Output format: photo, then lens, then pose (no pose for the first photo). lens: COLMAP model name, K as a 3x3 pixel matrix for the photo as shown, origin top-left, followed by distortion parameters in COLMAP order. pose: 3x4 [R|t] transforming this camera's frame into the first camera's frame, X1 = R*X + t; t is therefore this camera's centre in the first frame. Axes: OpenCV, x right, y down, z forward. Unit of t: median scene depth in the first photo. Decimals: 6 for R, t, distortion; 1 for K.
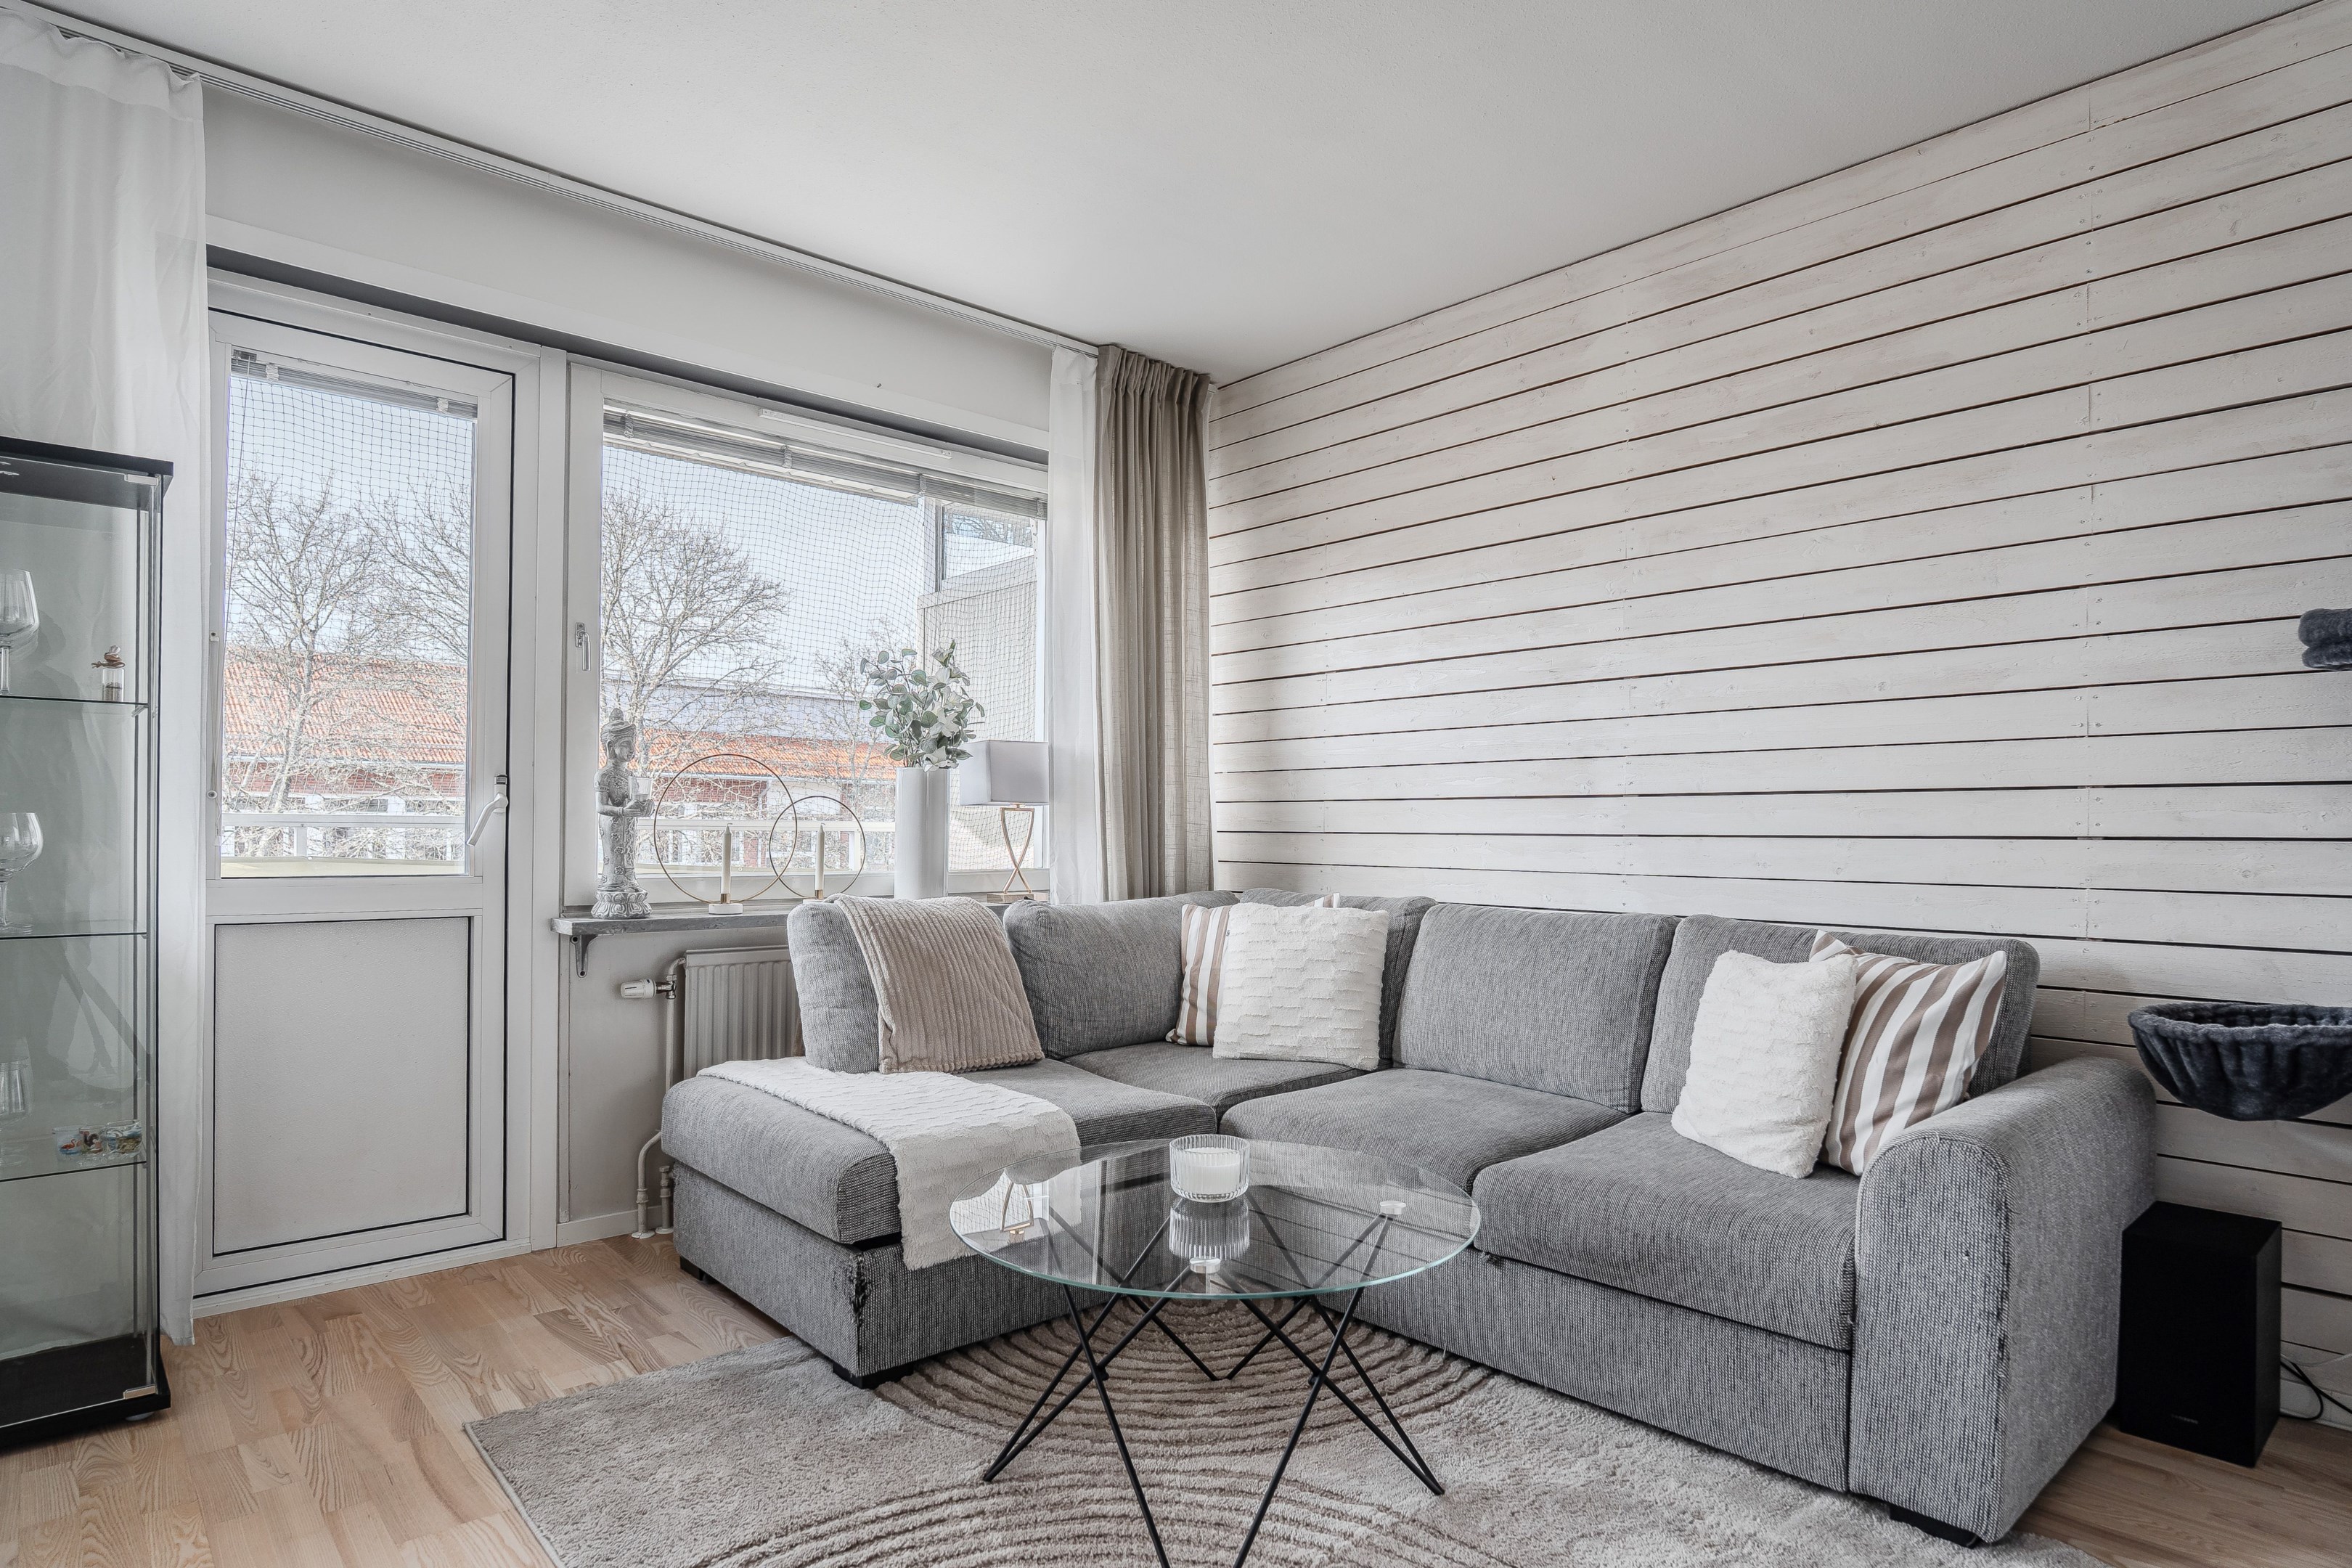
lens RADIAL K [[1314.6, 0, 1172.3], [0, 1314.6, 809.4], [0, 0, 1]] dist [-0.025384, 0.007264]
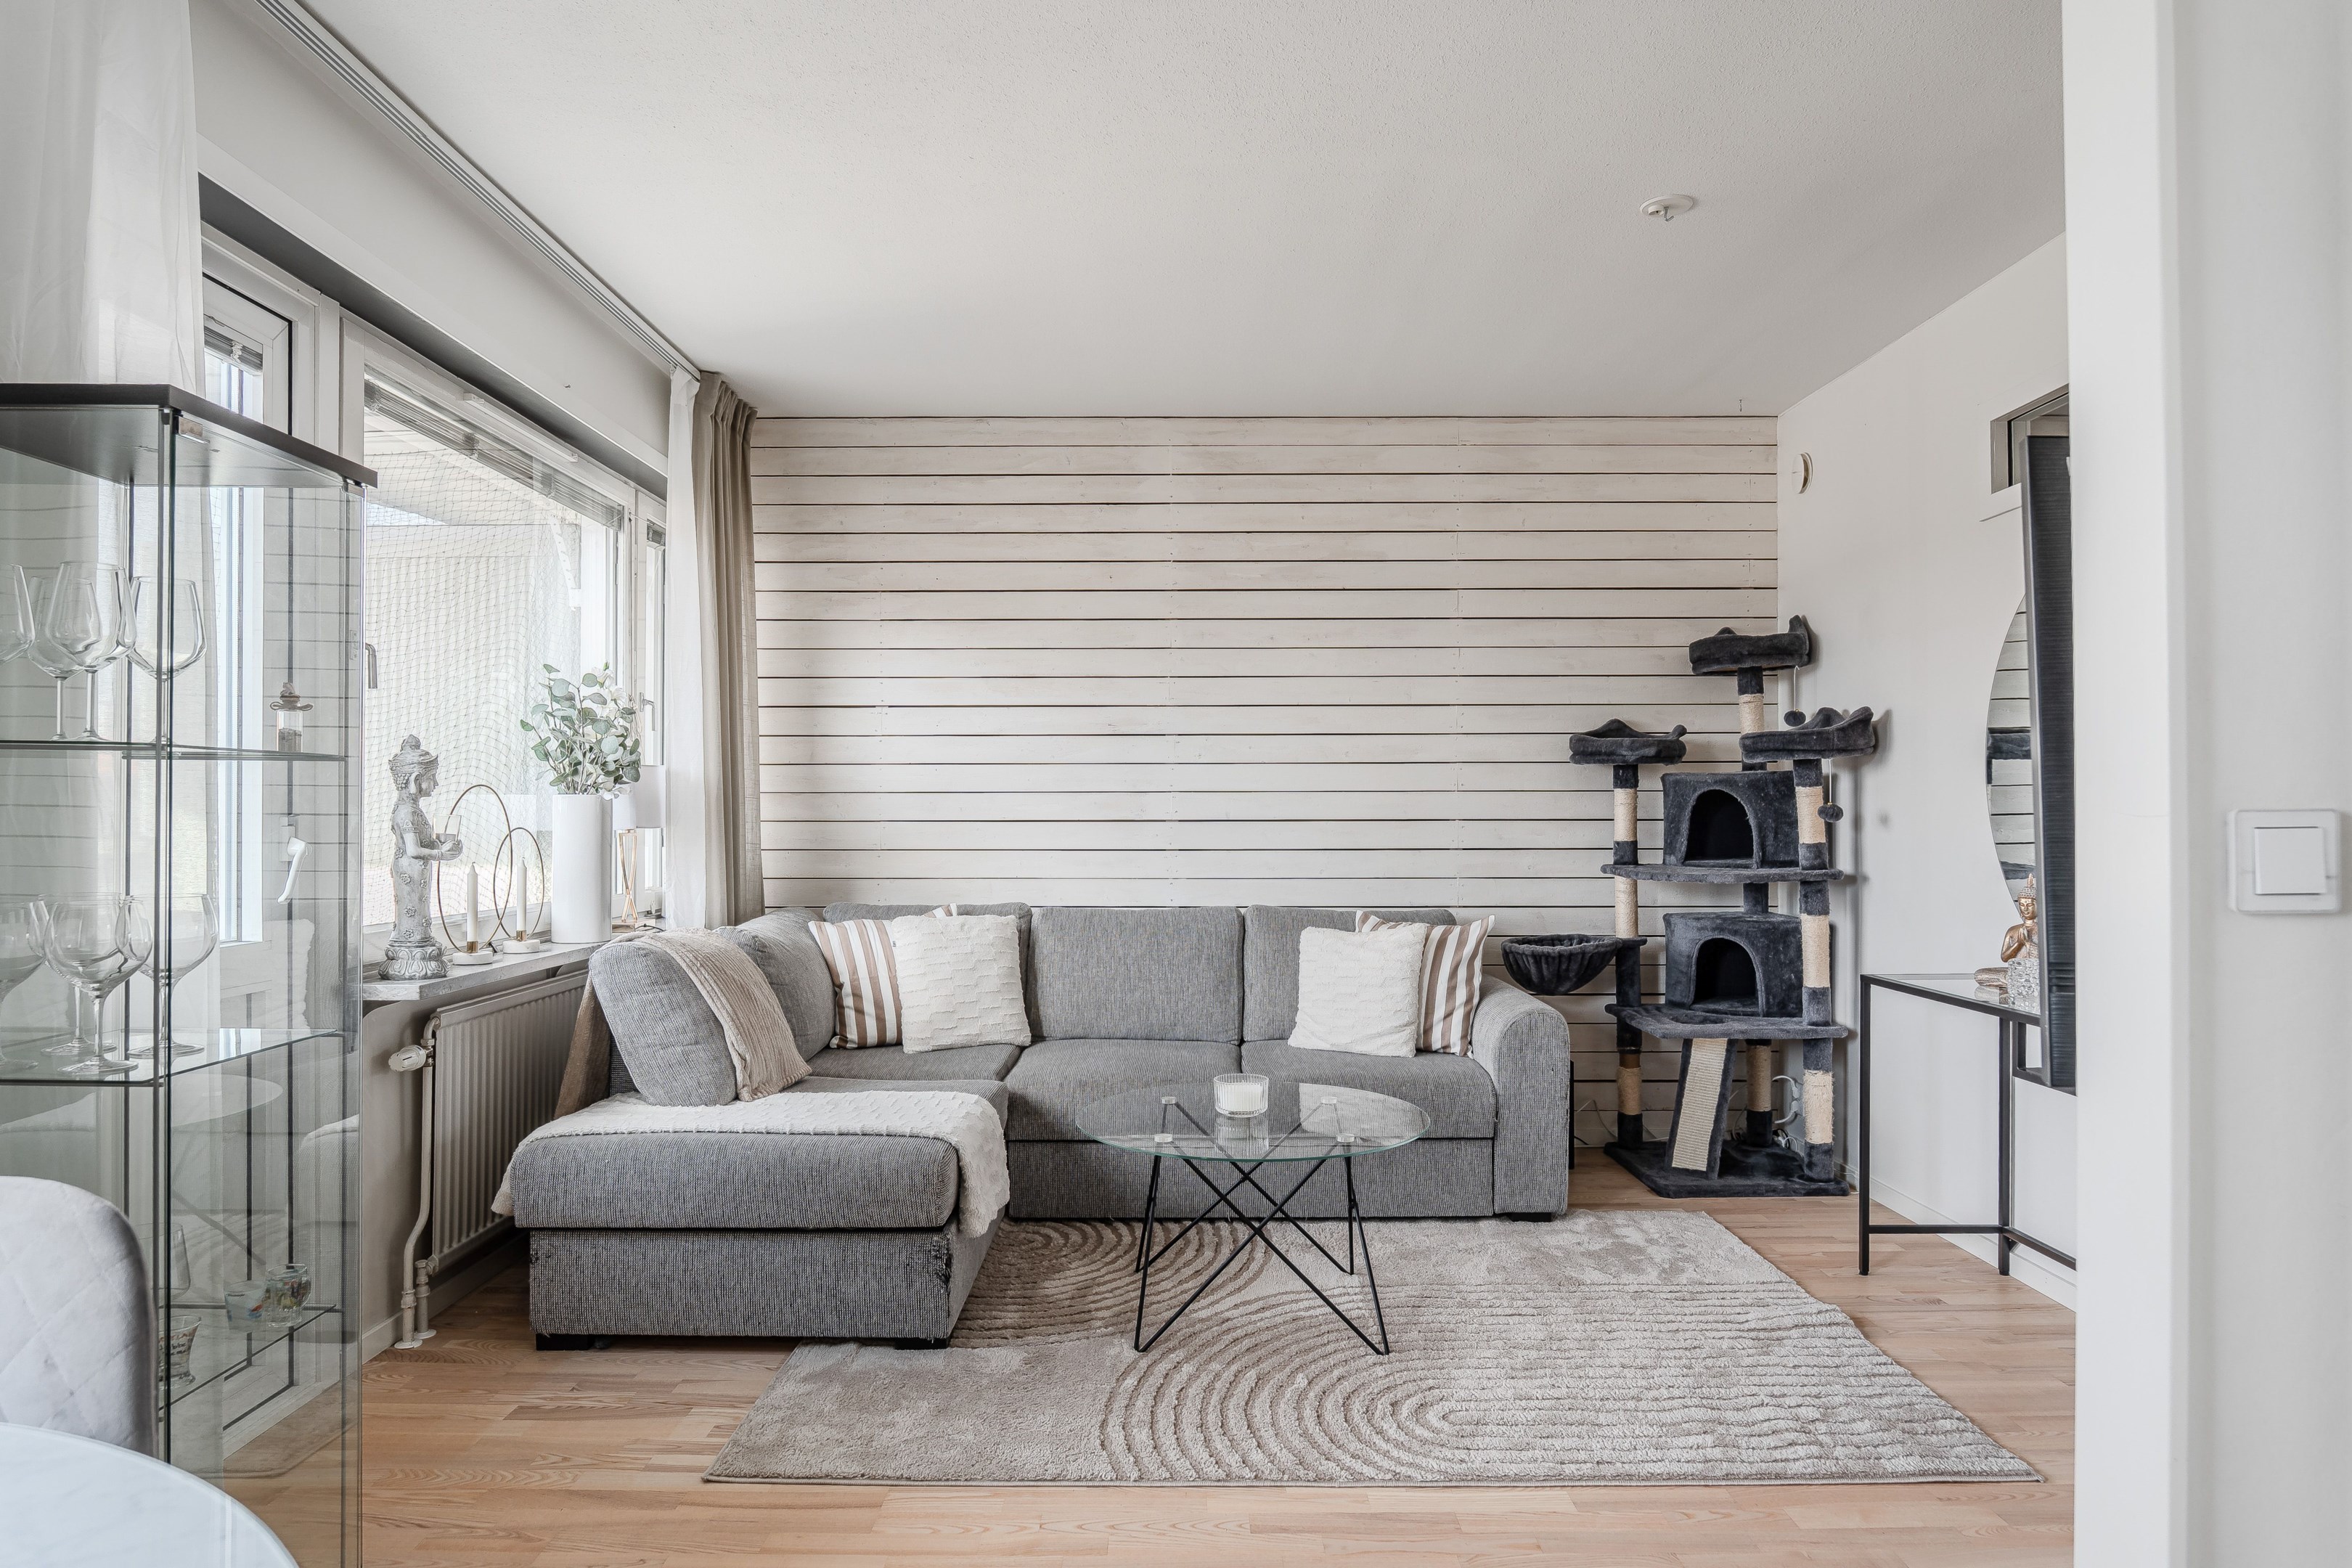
lens RADIAL K [[1469.2, 0, 1176.7], [0, 1469.2, 780.7], [0, 0, 1]] dist [0.001890, 0.001615]
pose [[0.661274, 0.007856, 0.750104, -0.828410], [-0.006731, 0.999967, -0.004538, -0.046827], [-0.750115, -0.002048, 0.661305, -0.021403]]
